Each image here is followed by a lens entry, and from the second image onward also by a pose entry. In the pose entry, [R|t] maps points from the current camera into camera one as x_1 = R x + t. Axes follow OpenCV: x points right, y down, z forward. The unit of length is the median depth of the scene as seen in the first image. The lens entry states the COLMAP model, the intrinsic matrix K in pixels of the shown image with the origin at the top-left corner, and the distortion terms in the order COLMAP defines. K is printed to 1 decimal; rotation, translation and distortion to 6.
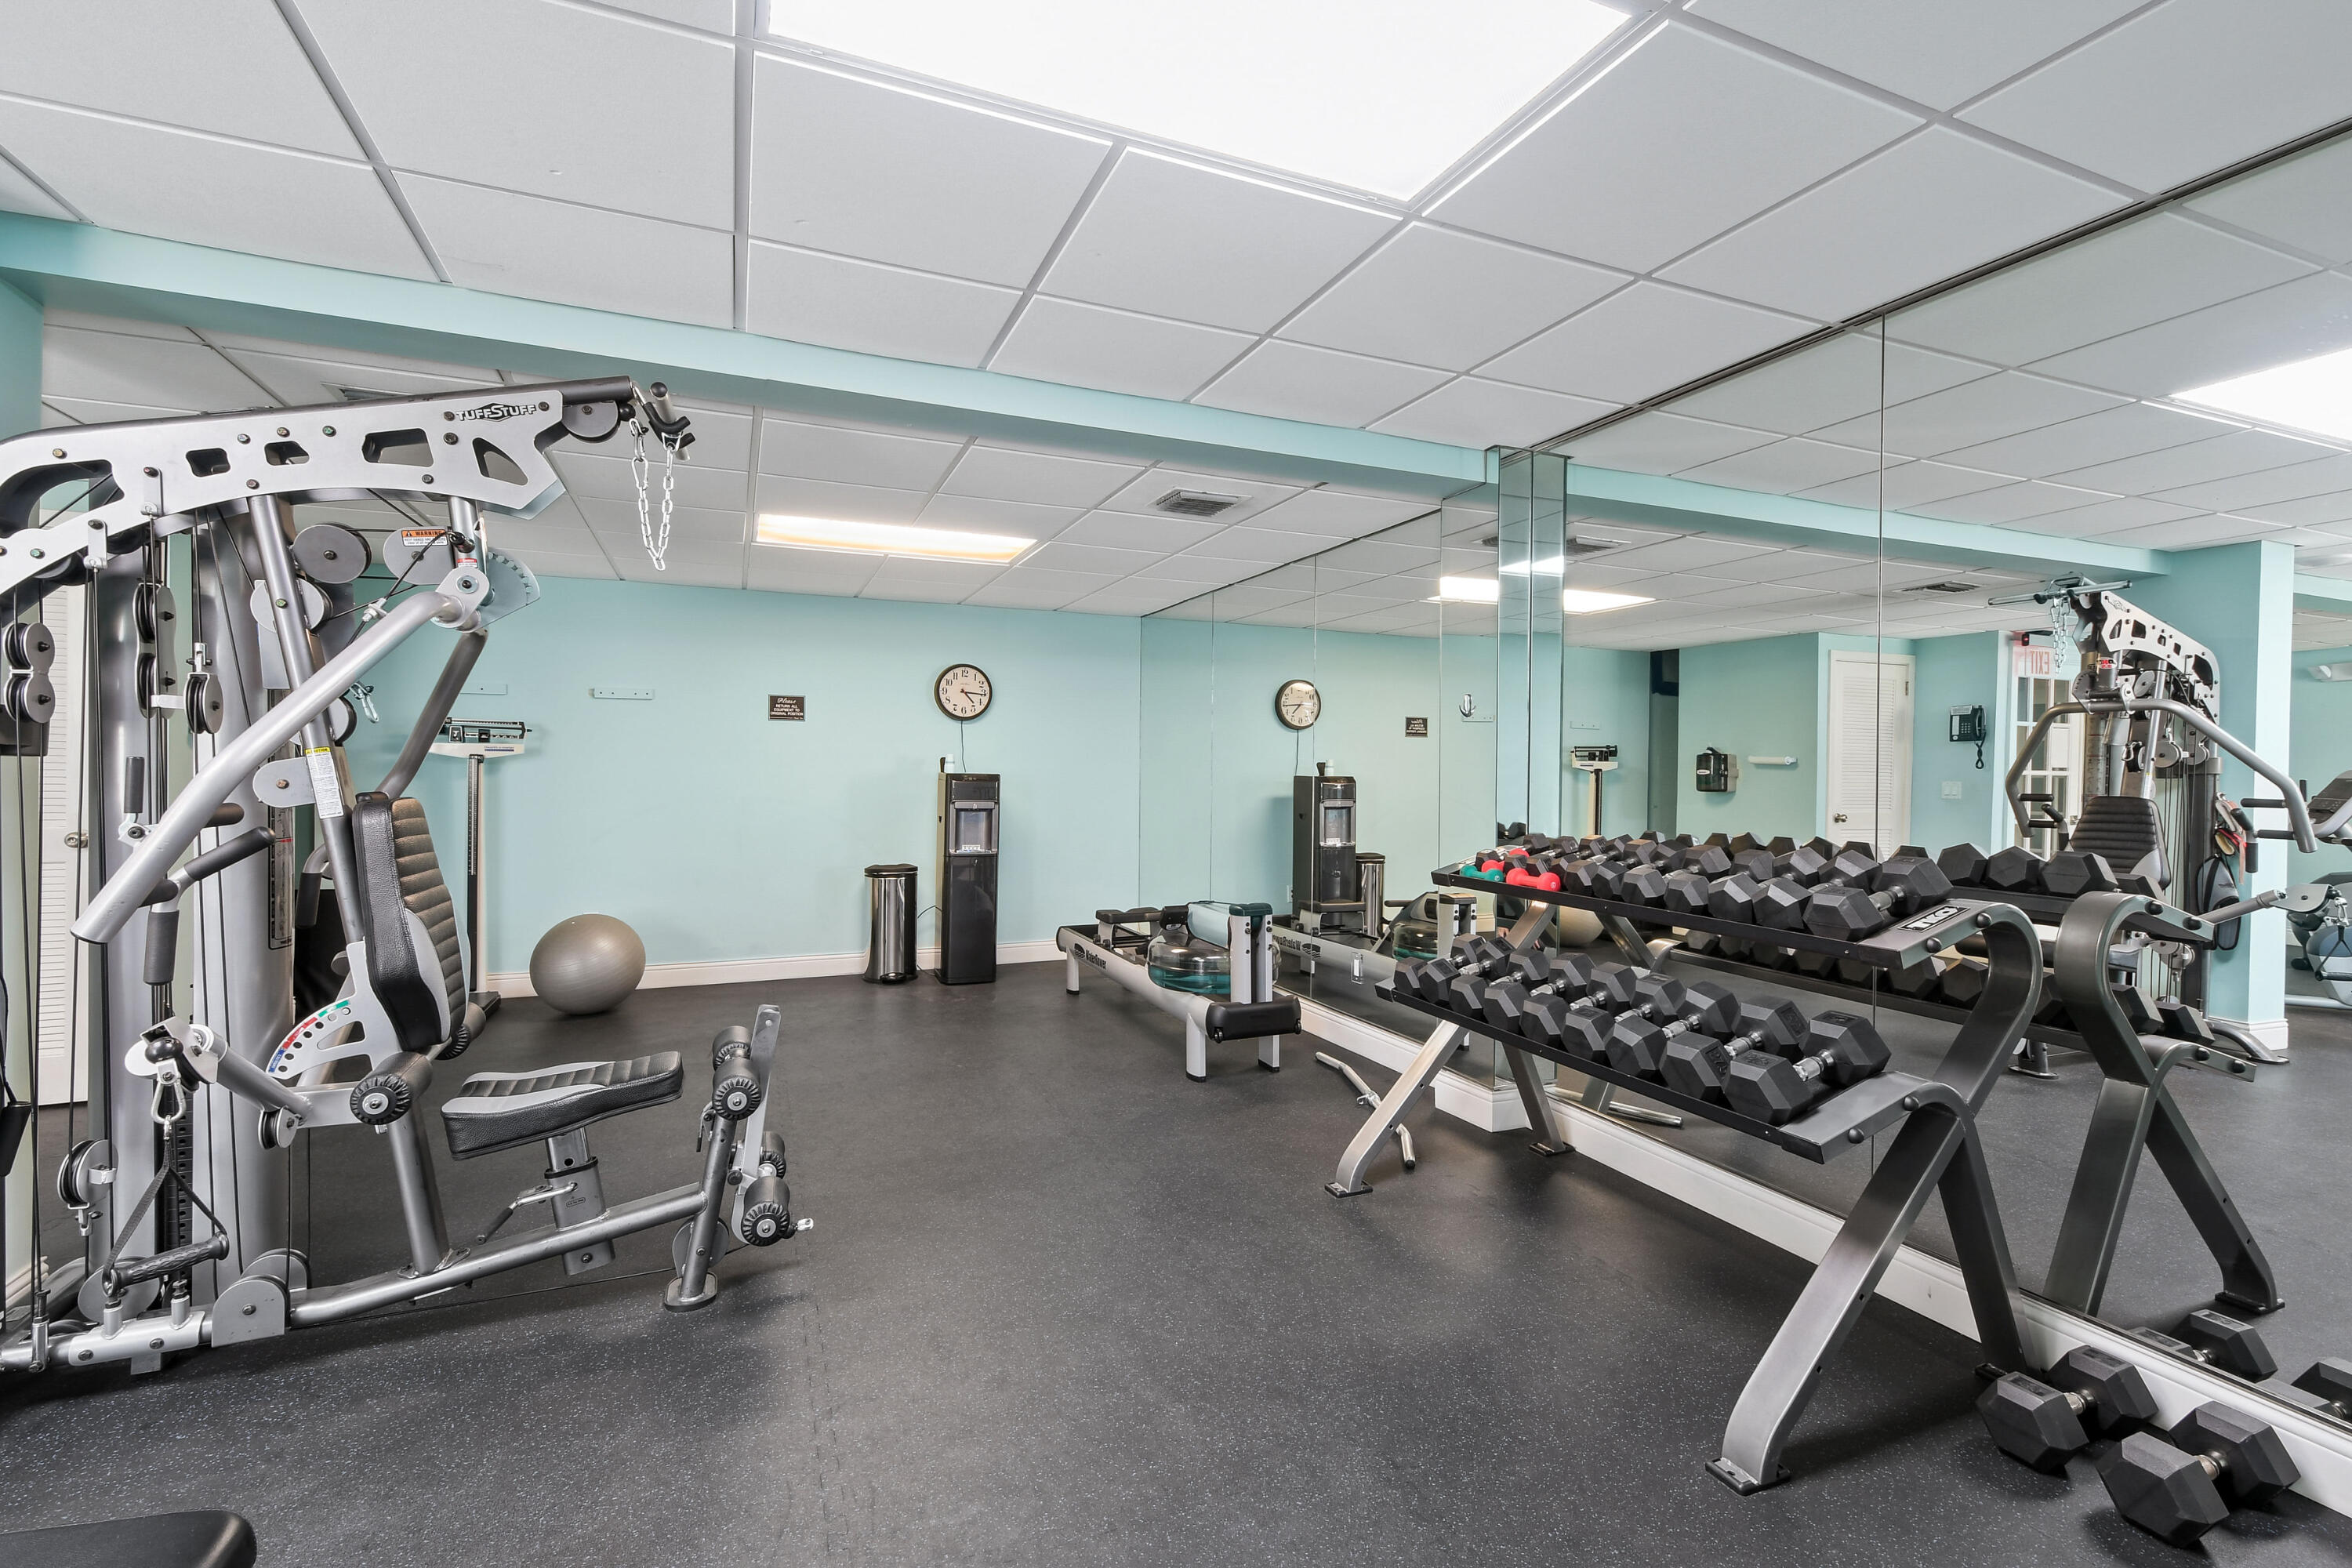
lens RADIAL K [[1018.7, 0, 1176.0], [0, 1018.7, 784.0], [0, 0, 1]] dist [-0.002004, -0.000647]
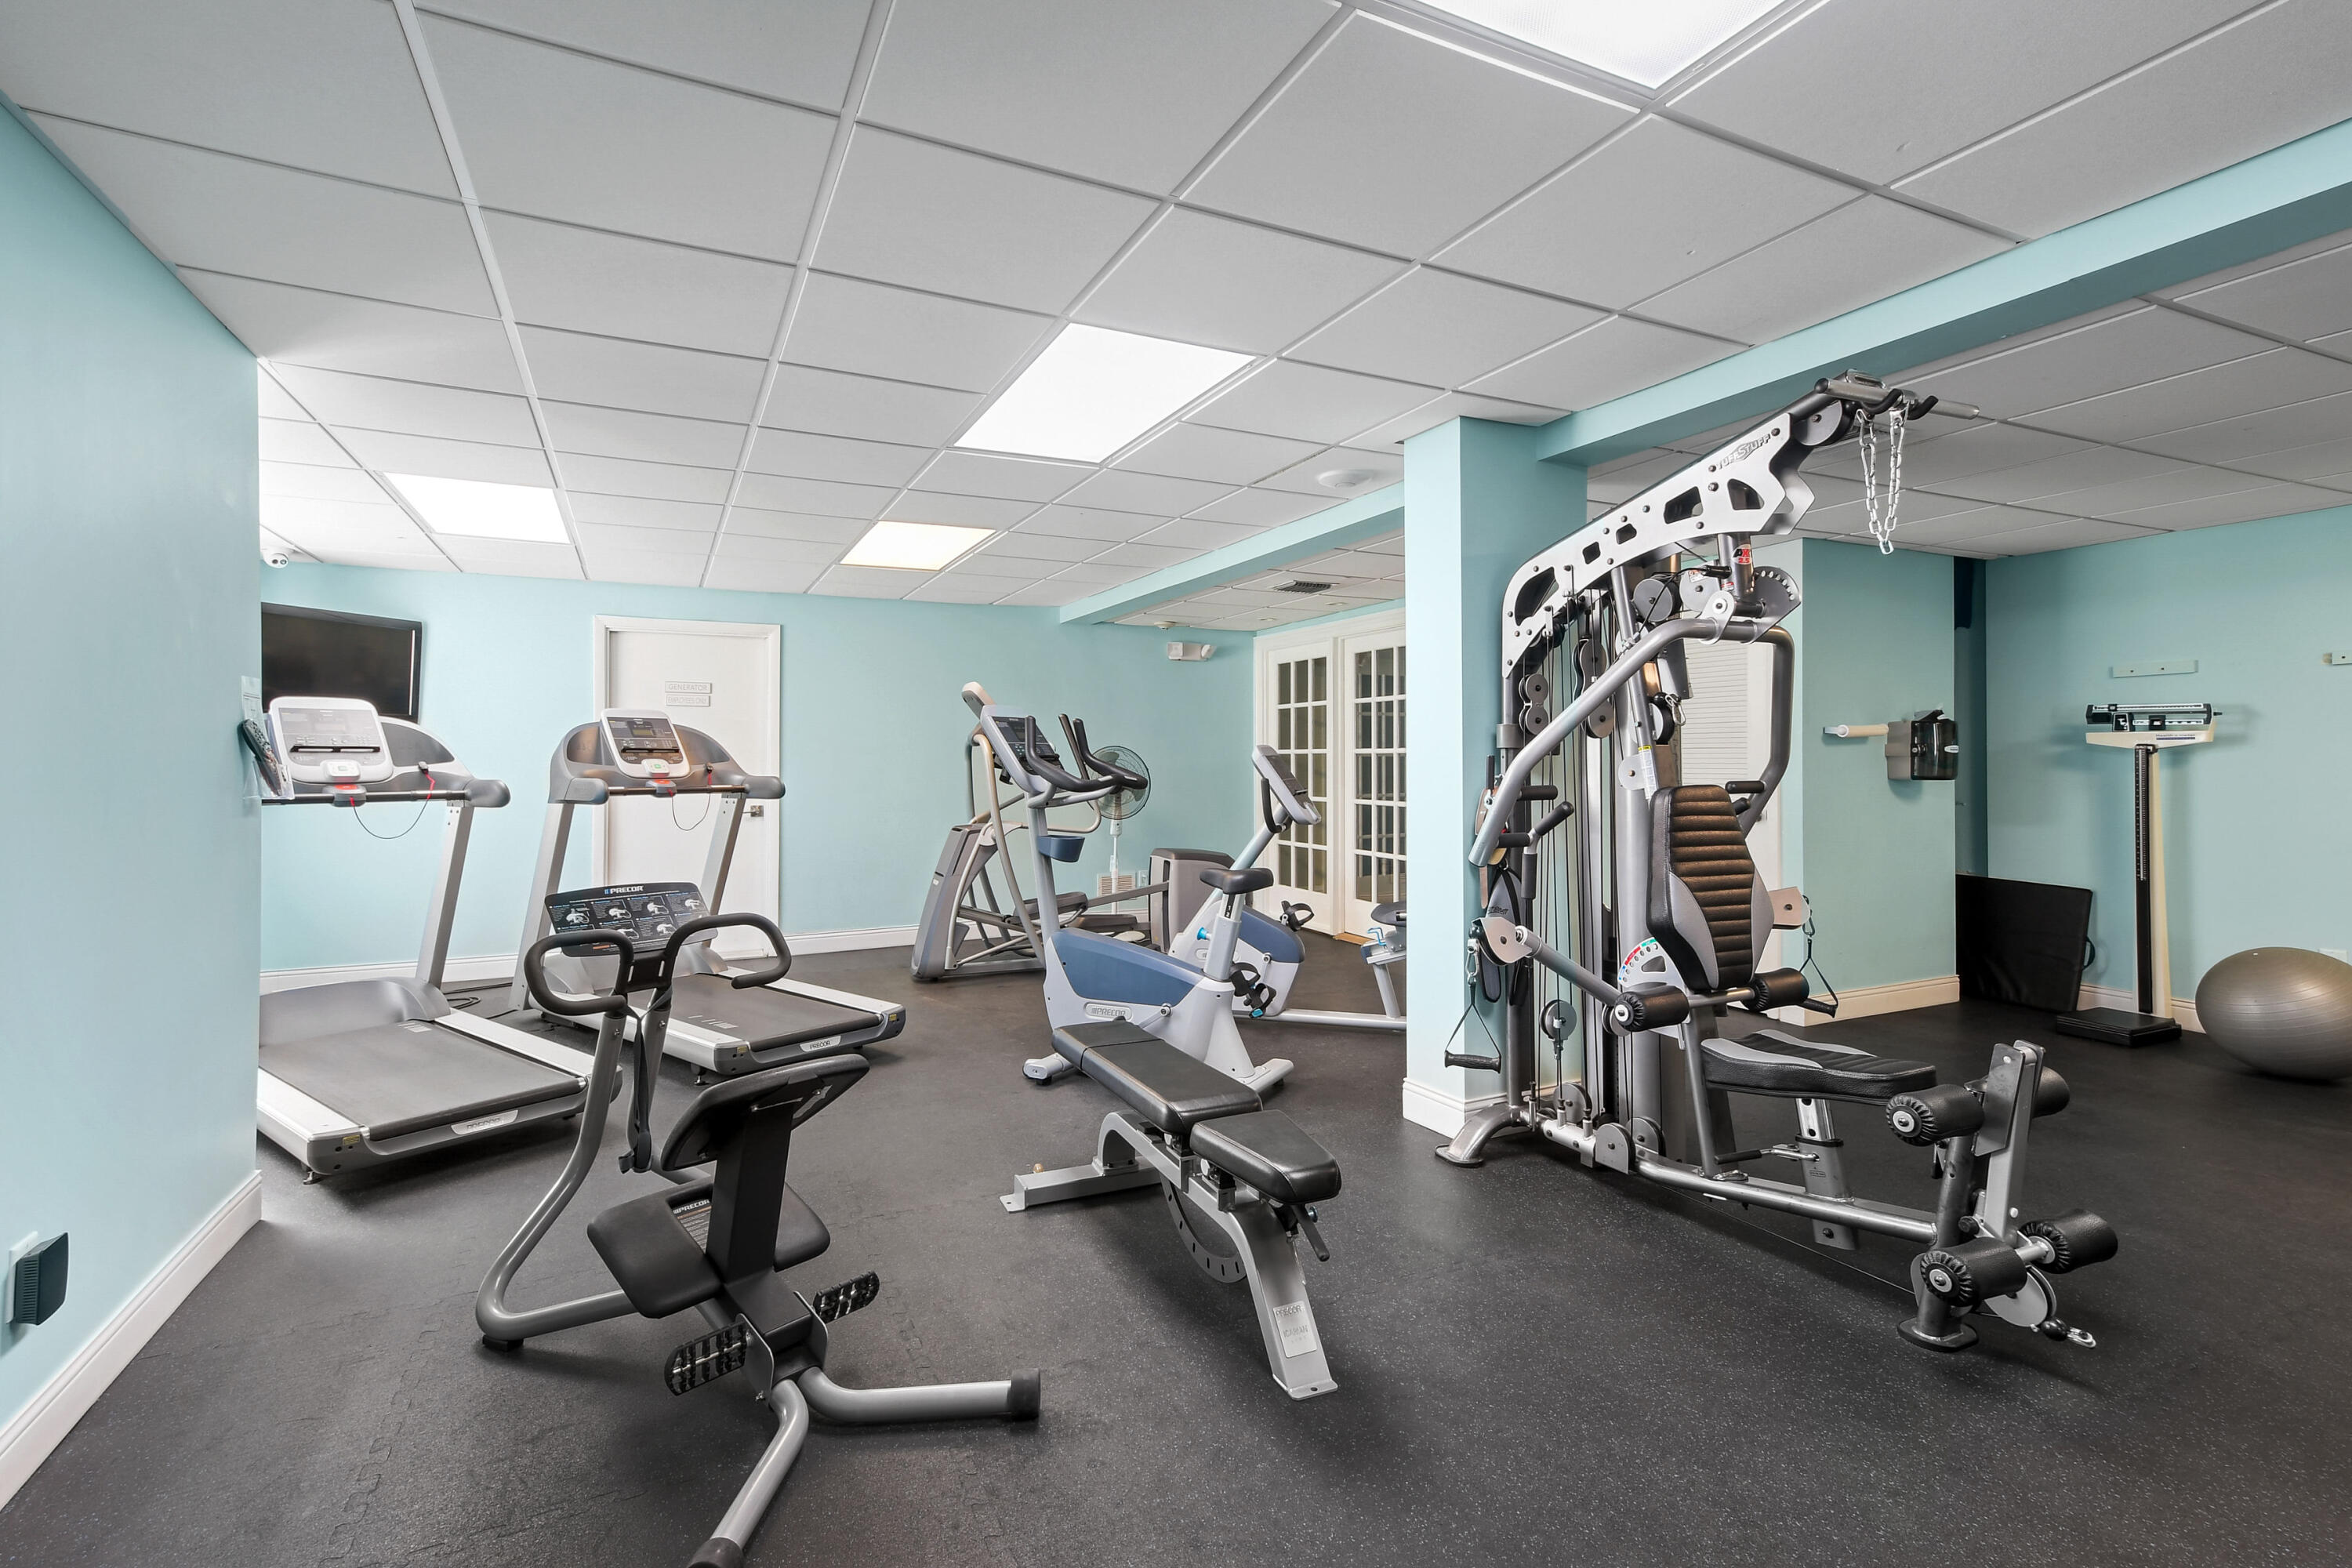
lens RADIAL K [[1078.9, 0, 1176.0], [0, 1078.9, 784.0], [0, 0, 1]] dist [0.001923, 0.000600]
pose [[0.041085, 0.018064, -0.998992, 0.529541], [-0.011182, 0.999782, 0.017618, -0.005048], [0.999093, 0.010447, 0.041279, 0.313179]]
